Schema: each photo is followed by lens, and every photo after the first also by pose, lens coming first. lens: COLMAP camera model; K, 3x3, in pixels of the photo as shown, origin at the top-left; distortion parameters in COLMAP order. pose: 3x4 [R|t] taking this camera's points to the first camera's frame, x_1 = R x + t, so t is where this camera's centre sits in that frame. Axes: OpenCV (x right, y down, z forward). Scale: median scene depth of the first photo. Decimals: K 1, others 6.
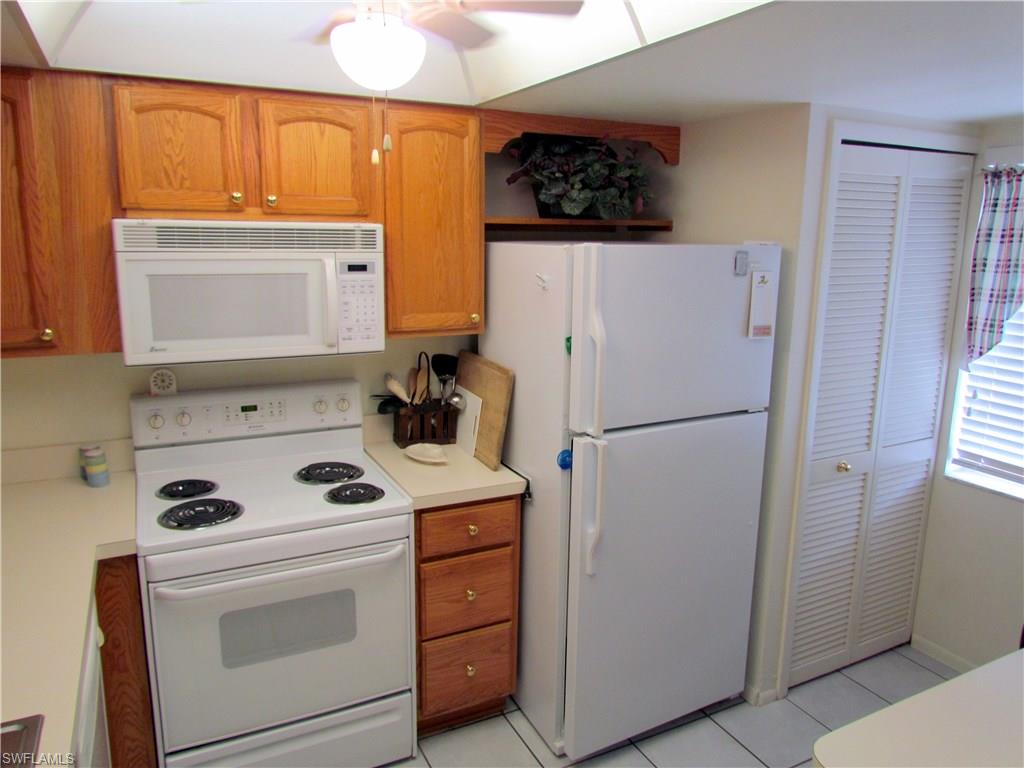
lens RADIAL K [[738.4, 0, 516.3], [0, 738.4, 382.9], [0, 0, 1]] dist [-0.020270, -0.005205]
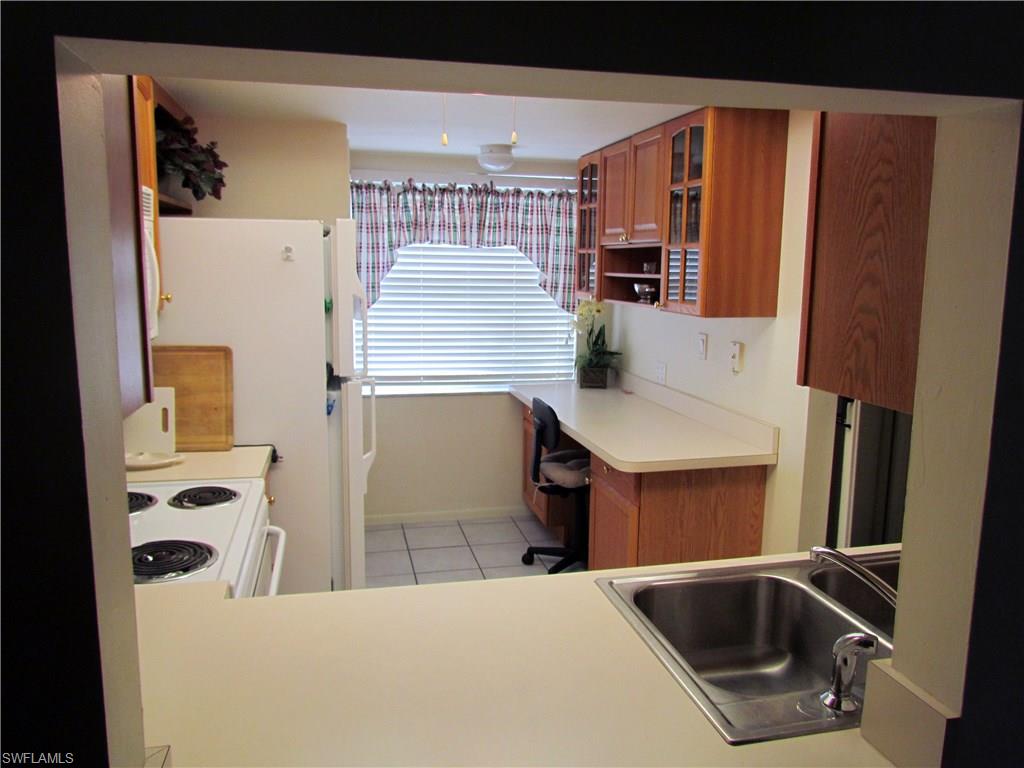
lens RADIAL K [[738.4, 0, 507.3], [0, 738.4, 385.0], [0, 0, 1]] dist [-0.020270, -0.005205]
pose [[0.255182, -0.165638, 0.952600, -0.913659], [0.180951, 0.975992, 0.121232, -0.018936], [-0.949810, 0.141437, 0.279028, 0.404527]]
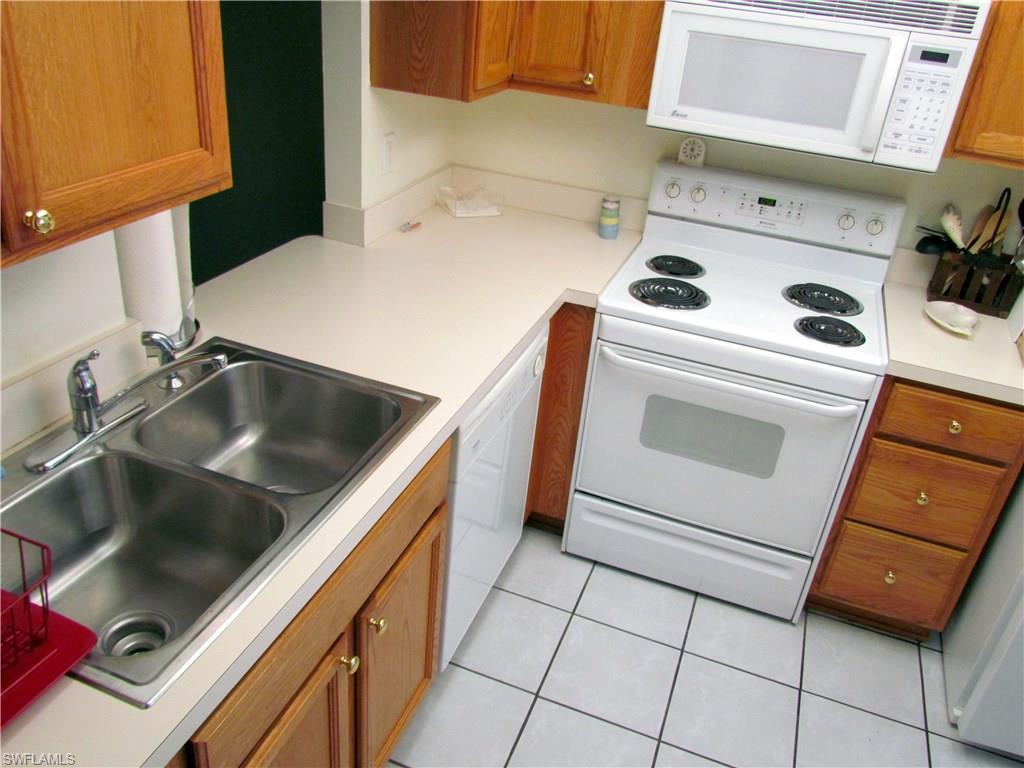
lens RADIAL K [[832.6, 0, 507.6], [0, 832.6, 388.7], [0, 0, 1]] dist [-0.002556, -0.022276]
pose [[0.672732, 0.394433, -0.625983, 0.158273], [-0.220381, 0.914472, 0.339371, -0.033221], [0.706303, -0.090351, 0.702120, 0.046135]]
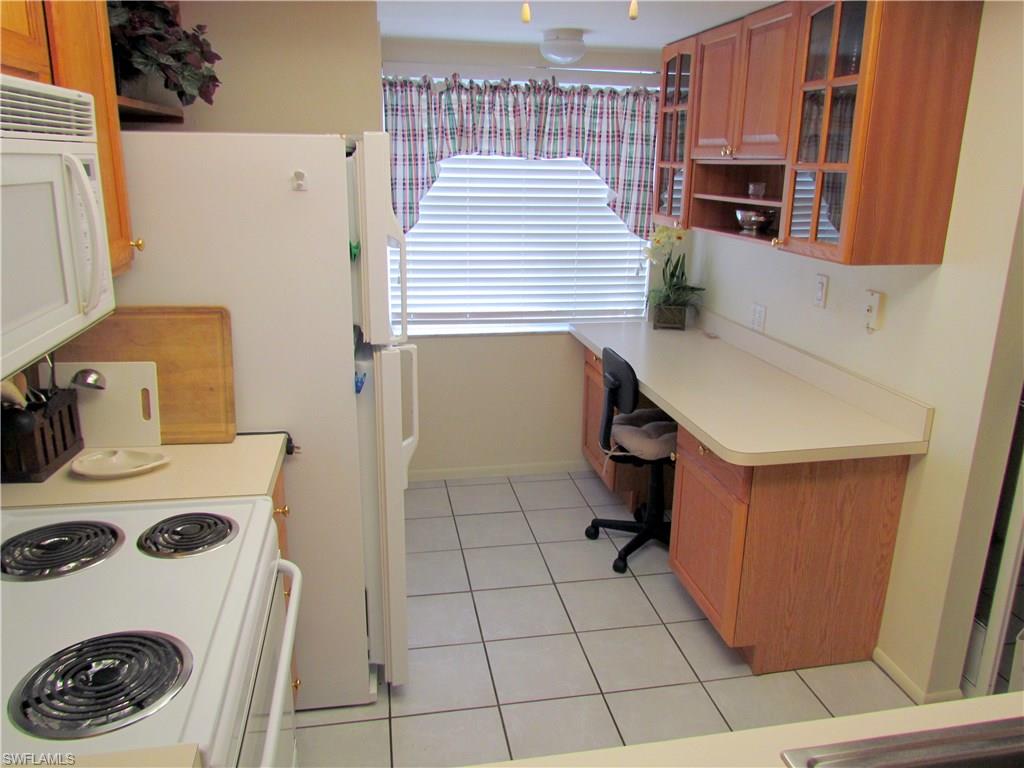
lens RADIAL K [[738.4, 0, 512.7], [0, 738.4, 380.6], [0, 0, 1]] dist [-0.020270, -0.005205]
pose [[0.295261, -0.279038, 0.913761, -0.661196], [0.178168, 0.955704, 0.234276, -0.072150], [-0.938657, 0.093631, 0.331898, 0.519518]]
